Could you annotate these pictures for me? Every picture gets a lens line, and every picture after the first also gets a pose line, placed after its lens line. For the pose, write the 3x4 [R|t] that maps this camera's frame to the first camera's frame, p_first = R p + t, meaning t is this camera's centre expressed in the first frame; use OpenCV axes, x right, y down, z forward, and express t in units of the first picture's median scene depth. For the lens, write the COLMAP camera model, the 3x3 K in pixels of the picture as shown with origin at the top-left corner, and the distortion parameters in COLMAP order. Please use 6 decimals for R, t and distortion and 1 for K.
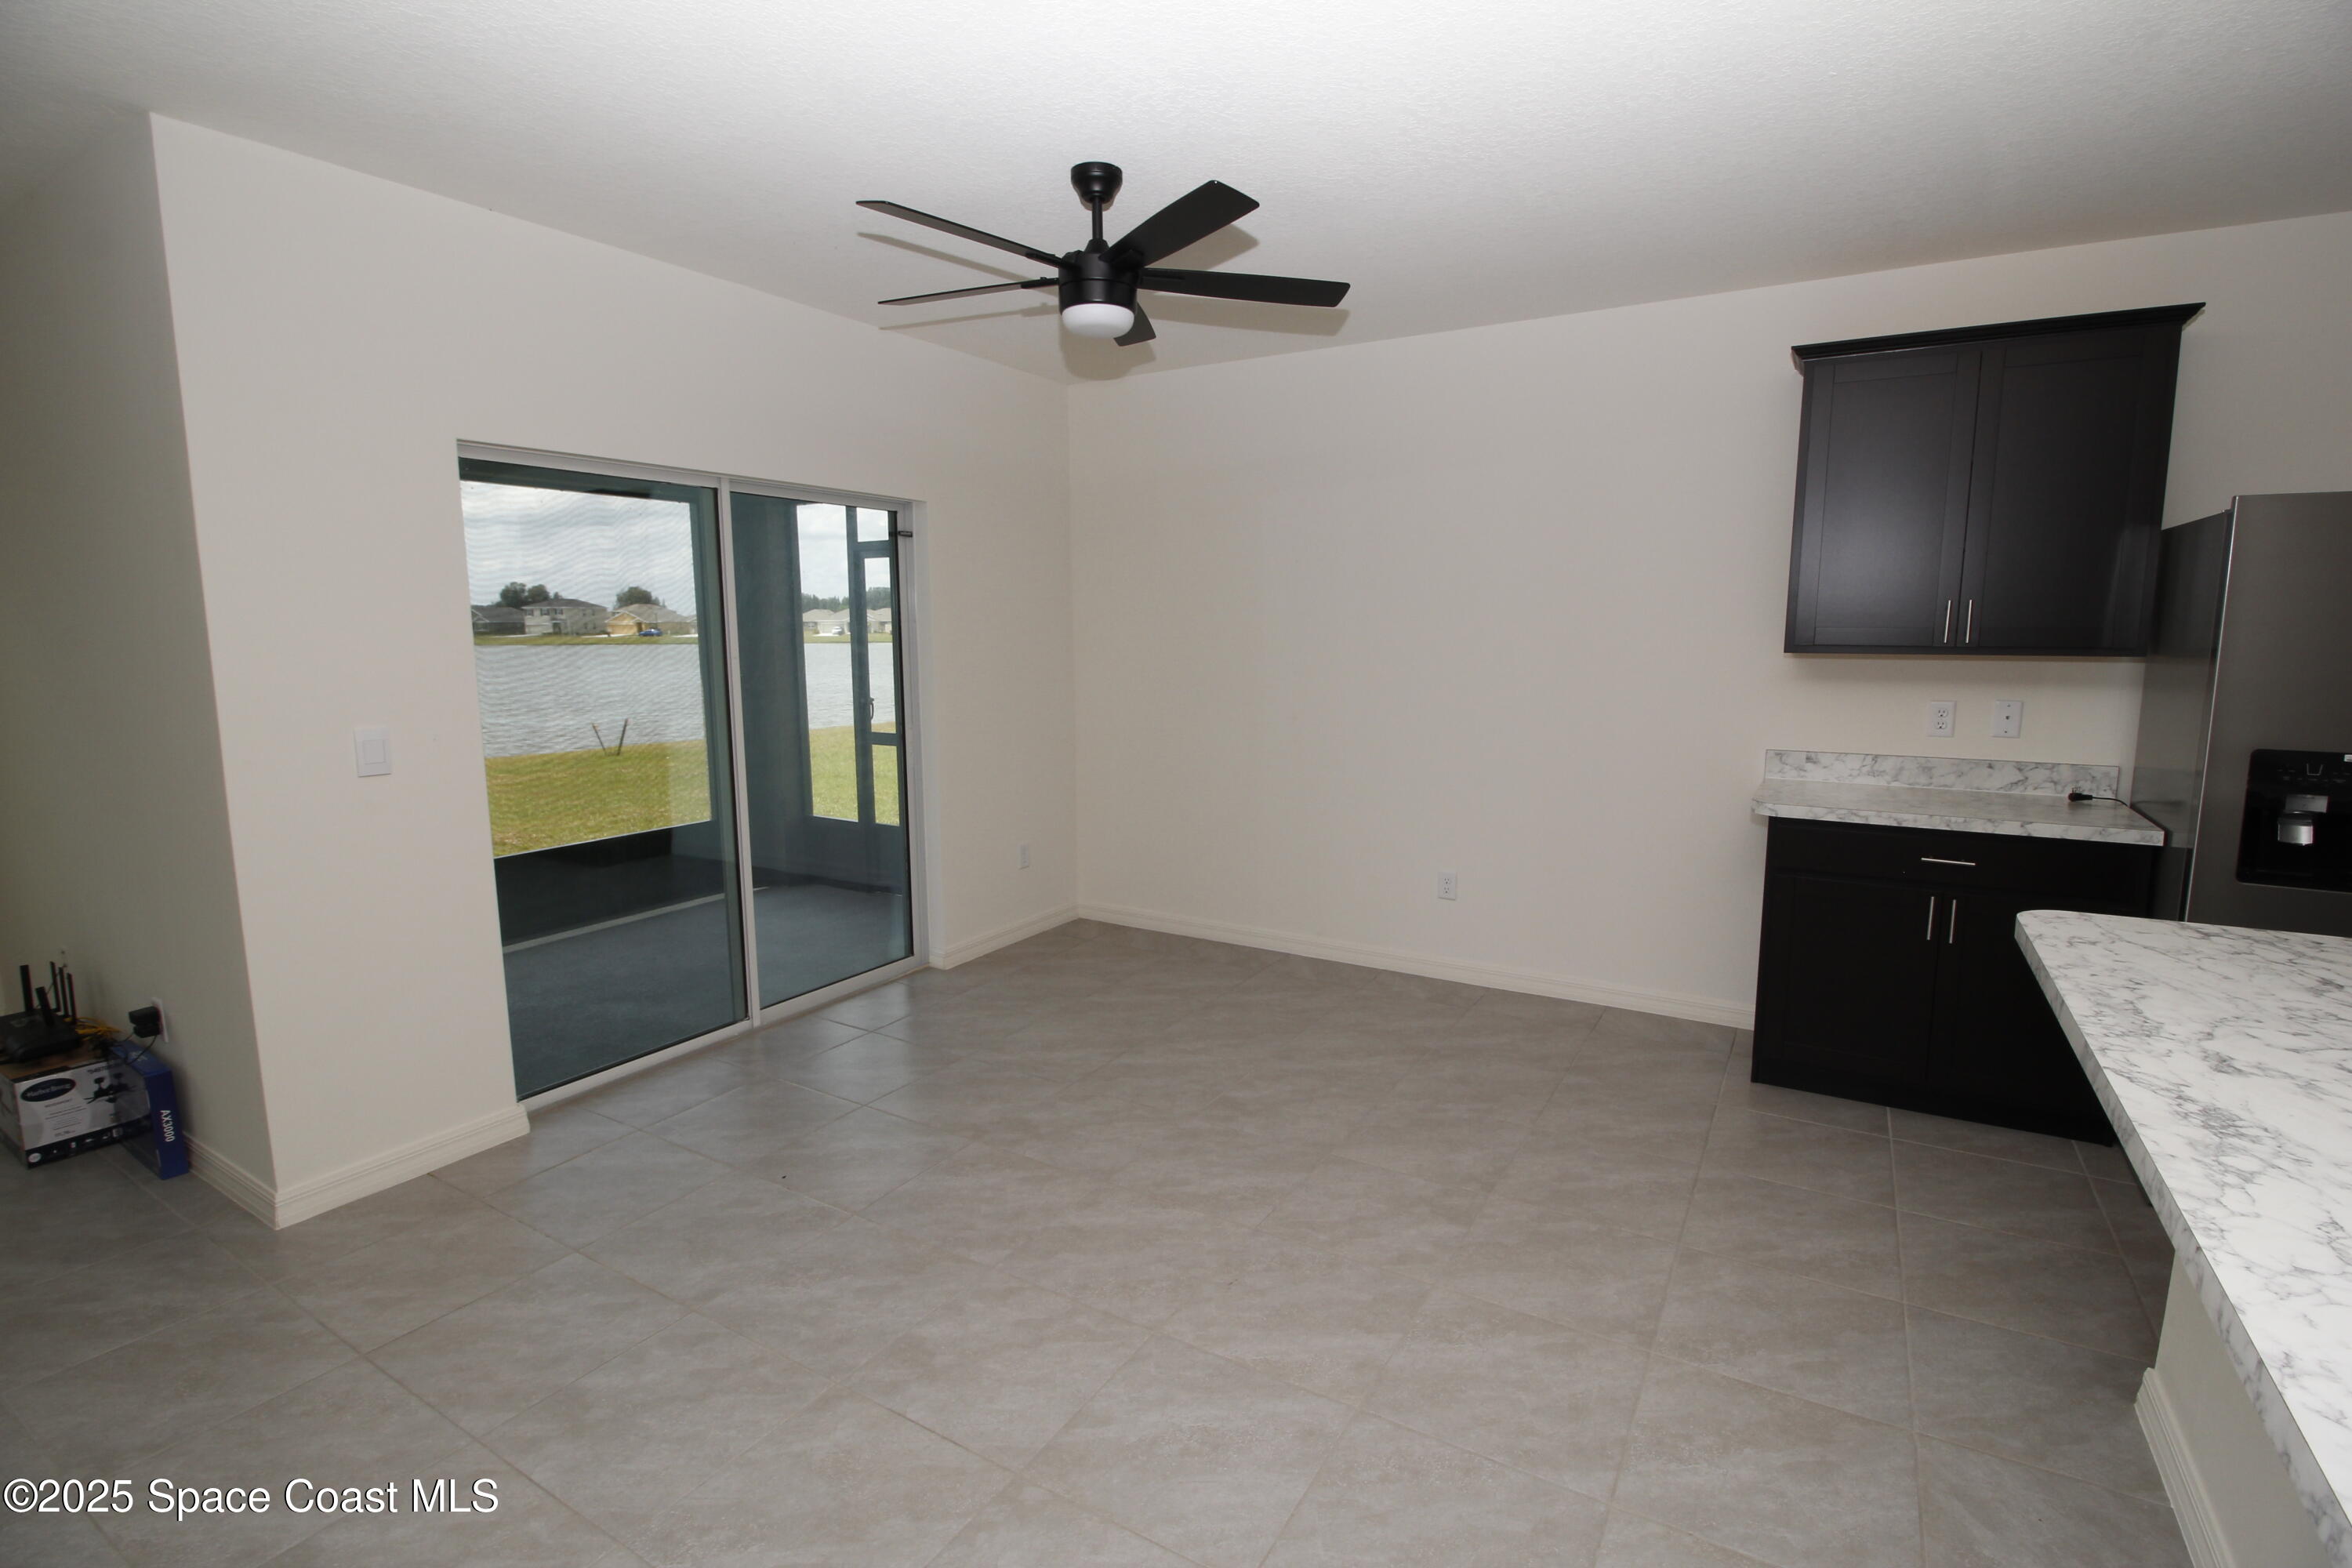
lens RADIAL K [[1075.2, 0, 1194.1], [0, 1075.2, 768.3], [0, 0, 1]] dist [0.001535, -0.013548]
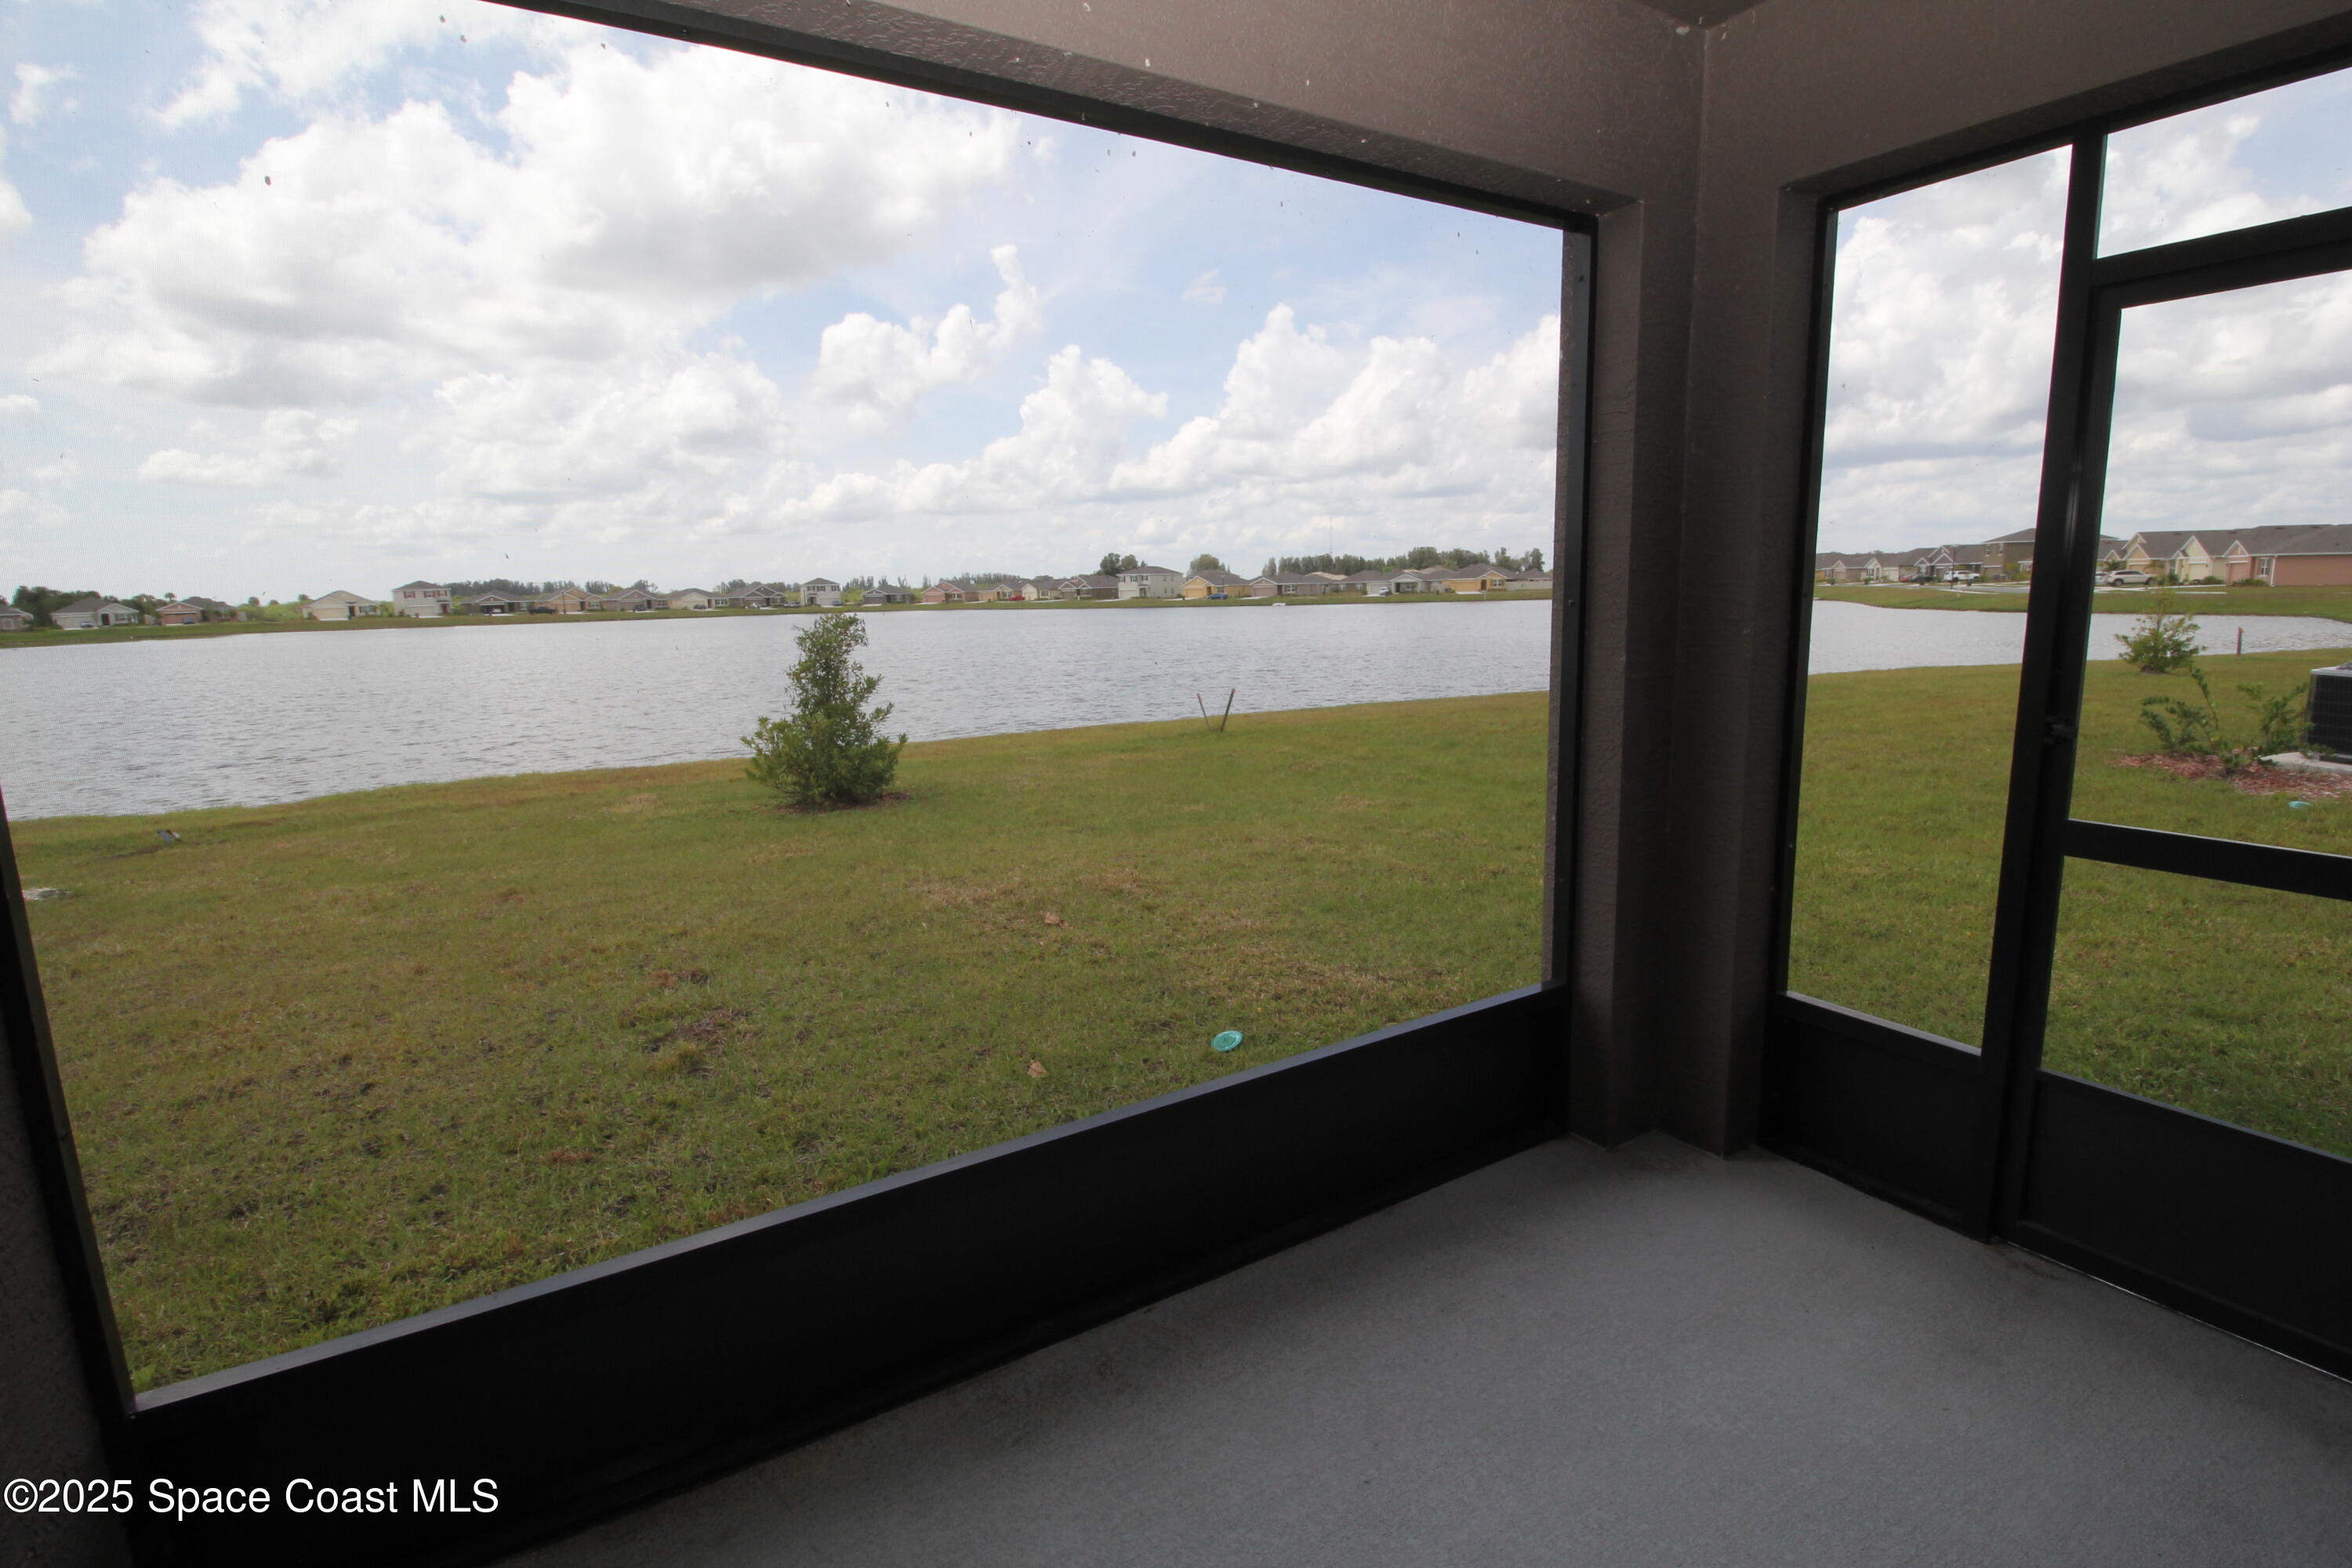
lens RADIAL K [[1075.2, 0, 1194.1], [0, 1075.2, 768.3], [0, 0, 1]] dist [0.001535, -0.013548]
pose [[0.885564, 0.059078, -0.460745, -1.059739], [-0.042206, 0.998010, 0.046848, -0.151599], [0.462596, -0.022041, 0.886295, 1.502149]]
